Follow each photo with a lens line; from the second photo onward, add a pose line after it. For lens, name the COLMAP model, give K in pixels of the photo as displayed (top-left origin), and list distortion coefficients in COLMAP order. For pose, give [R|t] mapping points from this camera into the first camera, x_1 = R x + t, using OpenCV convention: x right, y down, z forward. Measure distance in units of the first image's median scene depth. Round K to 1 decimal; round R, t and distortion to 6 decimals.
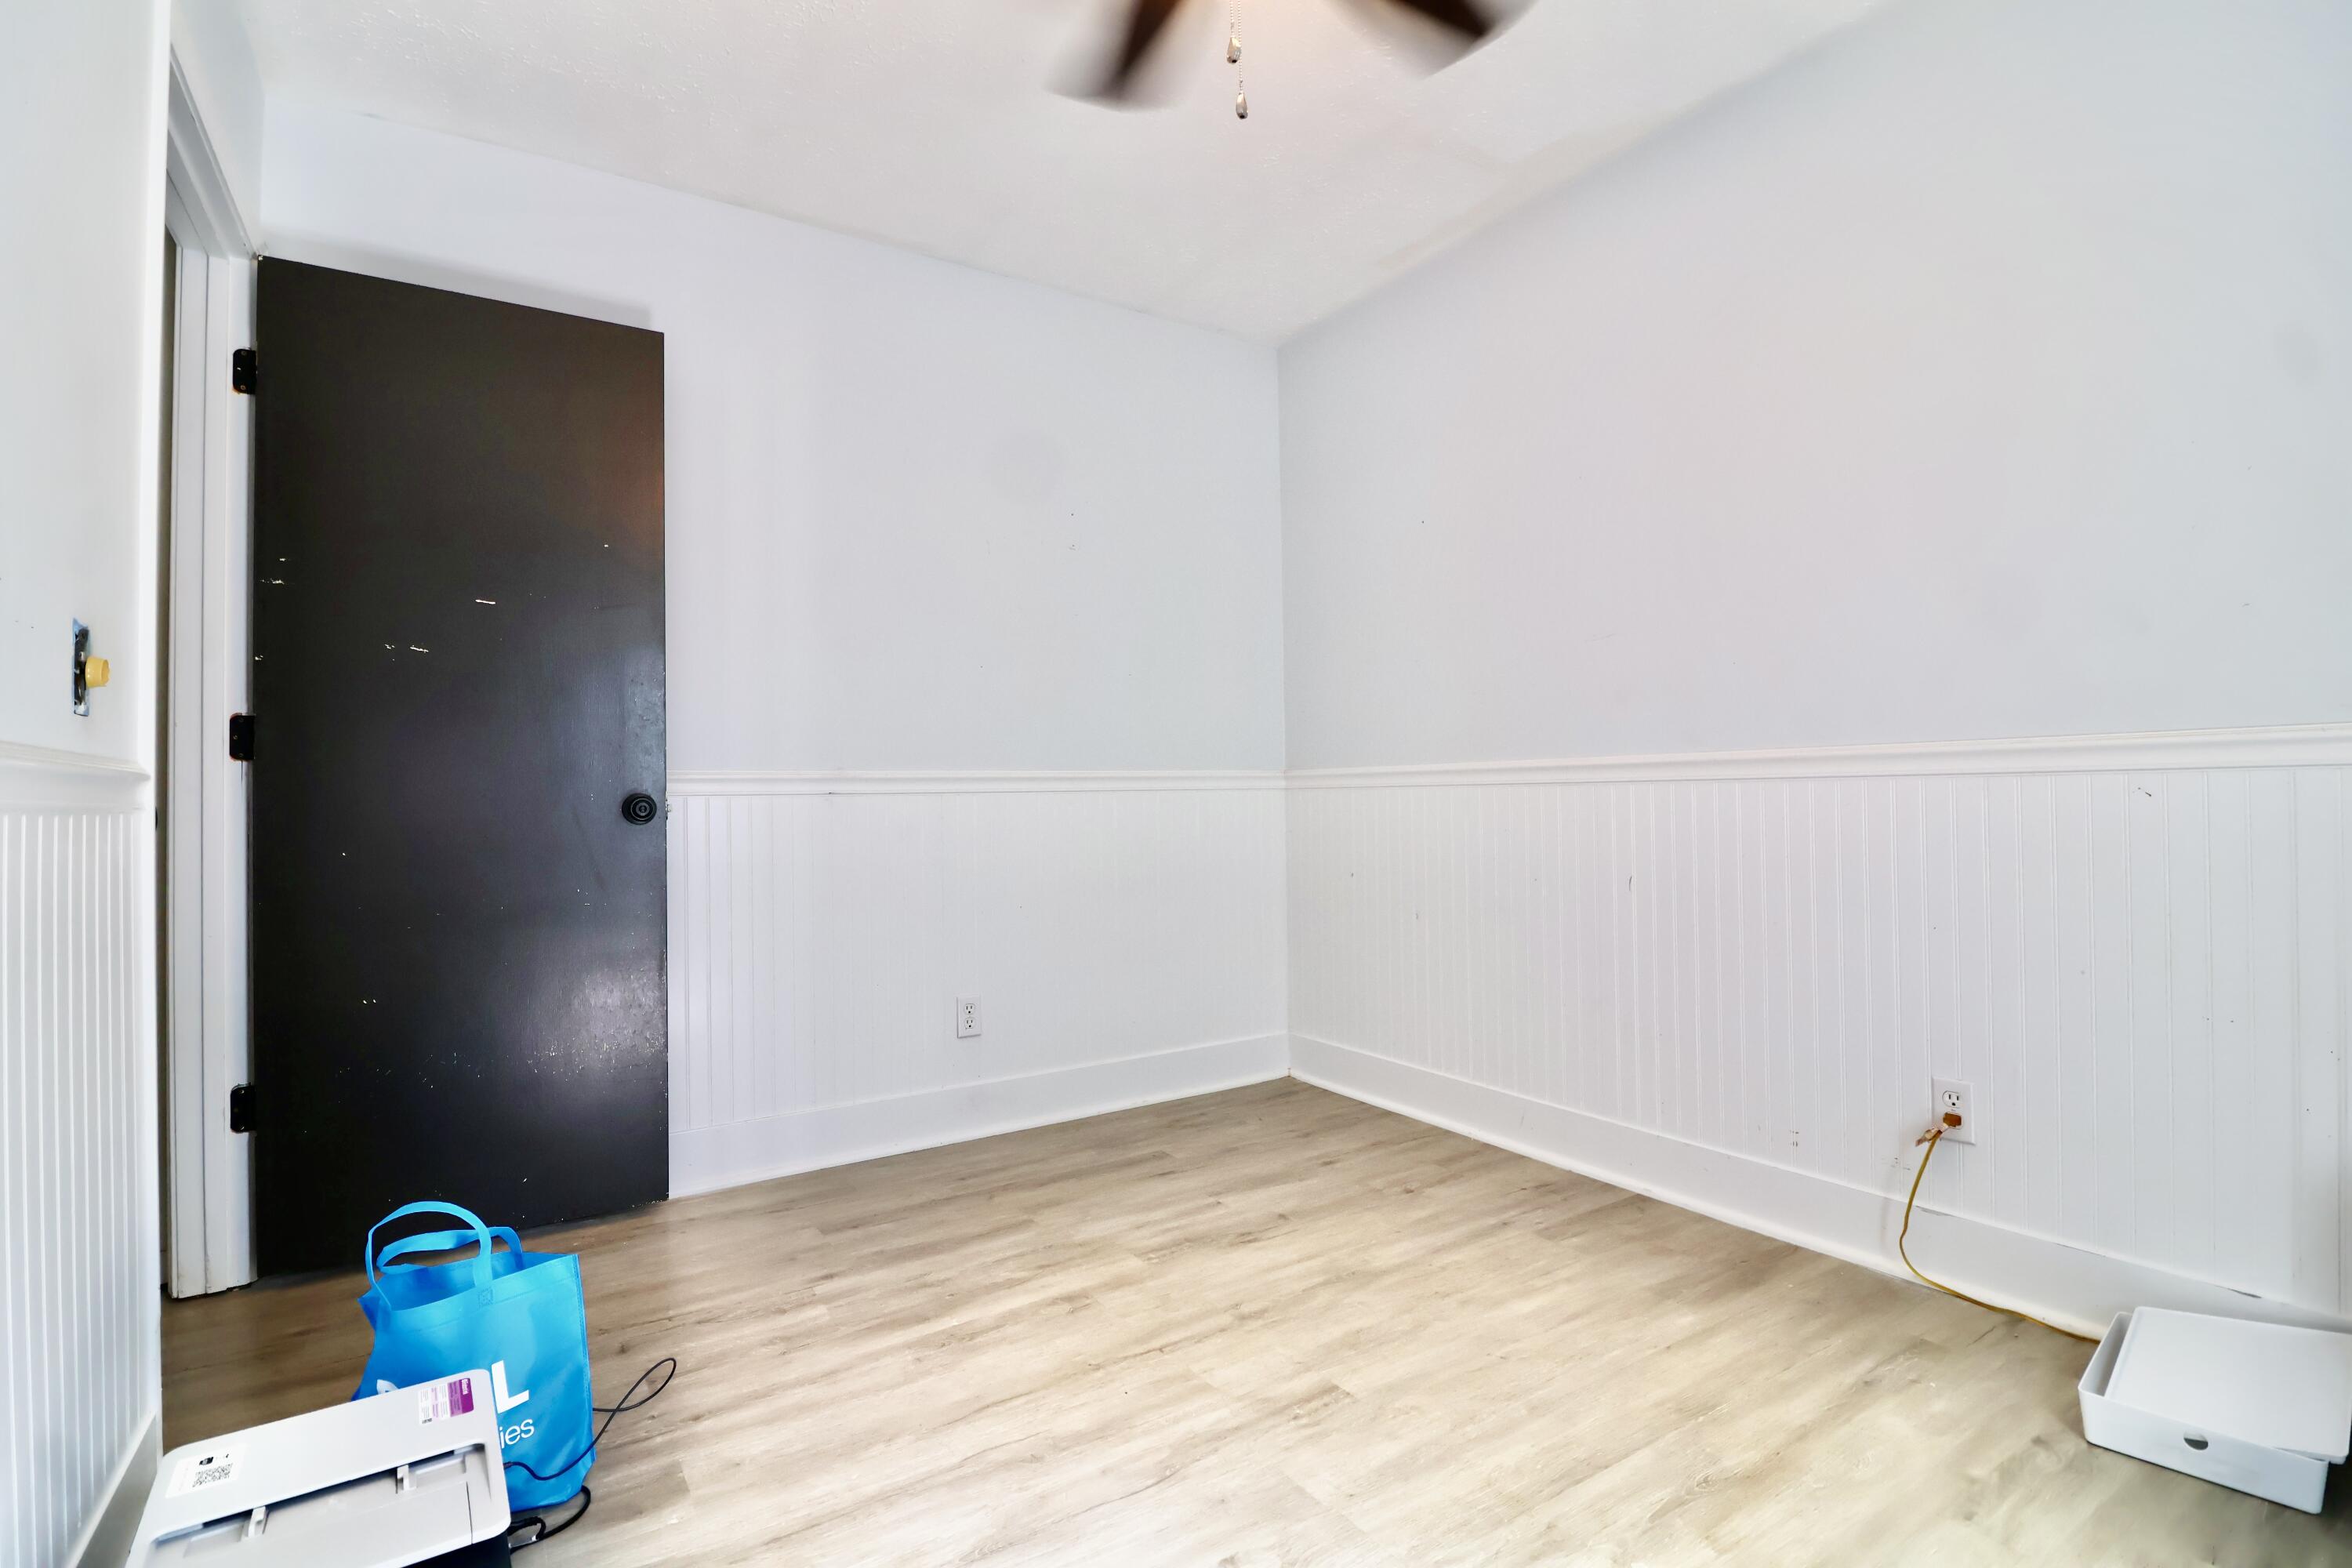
lens RADIAL K [[1101.7, 0, 1159.7], [0, 1101.7, 787.3], [0, 0, 1]] dist [-0.008240, -0.005043]
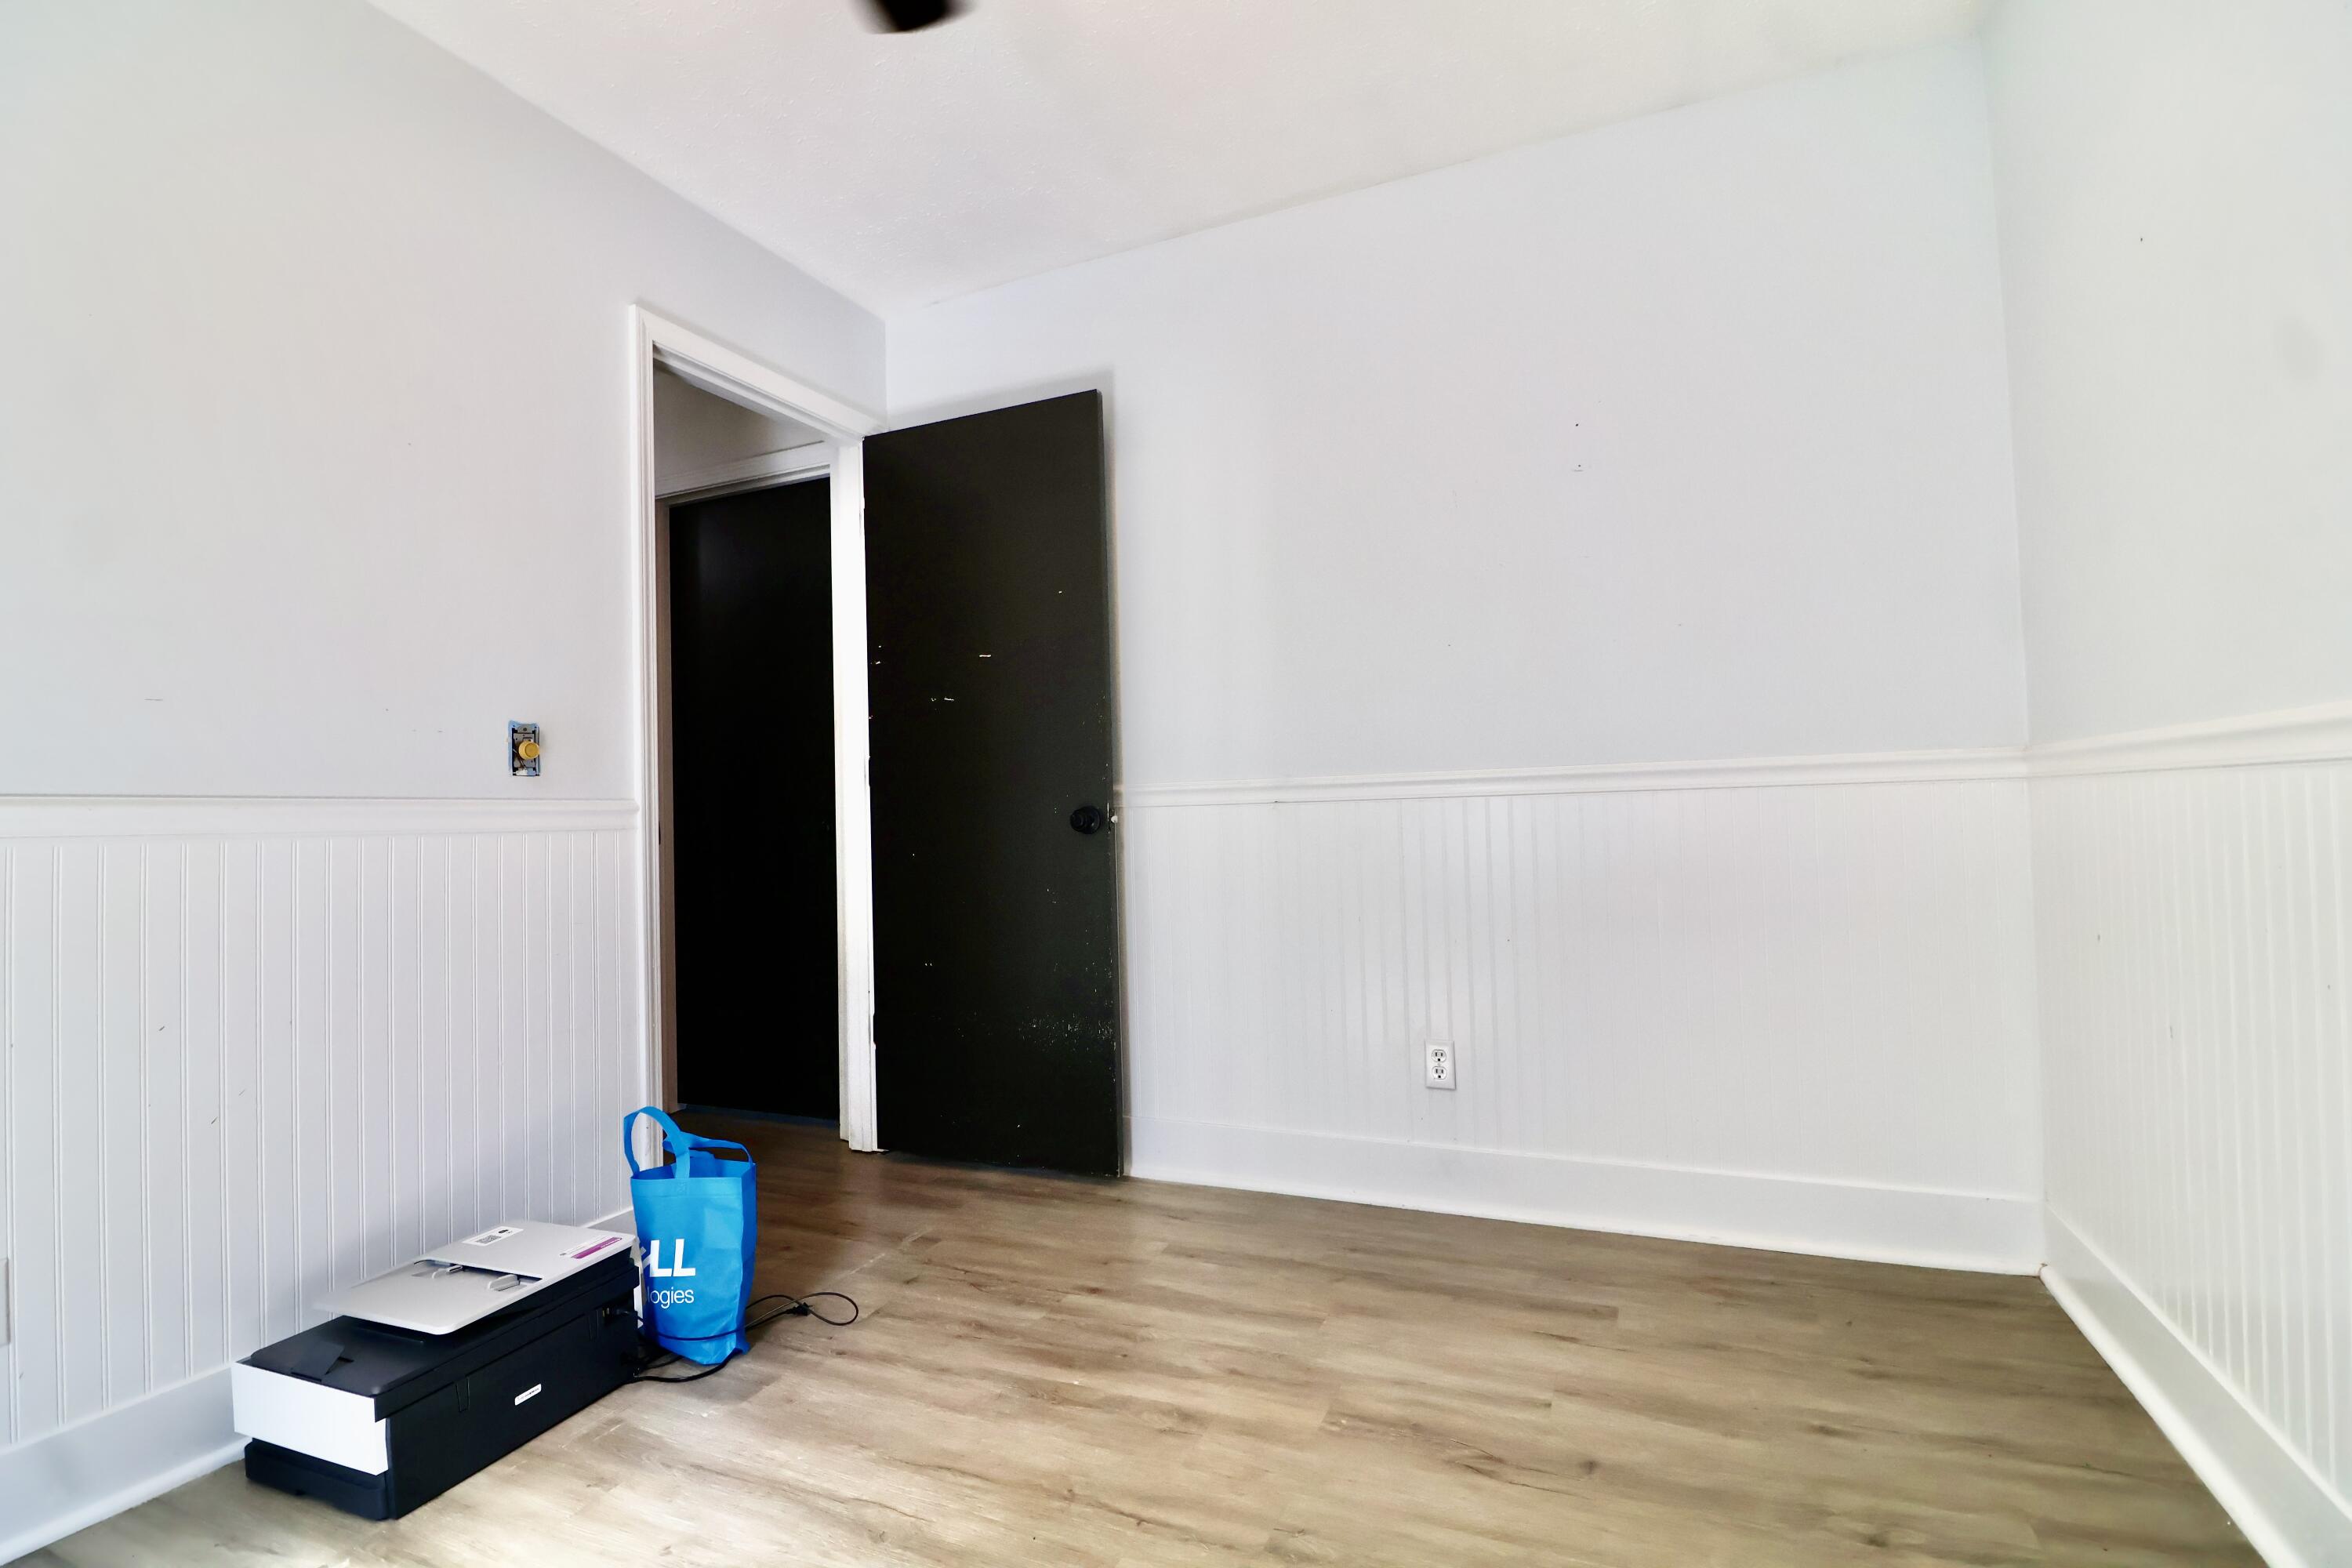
lens RADIAL K [[1101.7, 0, 1161.1], [0, 1101.7, 781.7], [0, 0, 1]] dist [-0.008240, -0.005043]
pose [[0.543898, -0.026170, -0.838743, 0.521239], [0.028956, 0.999504, -0.012409, -0.003719], [0.838652, -0.017537, 0.544386, 0.458576]]
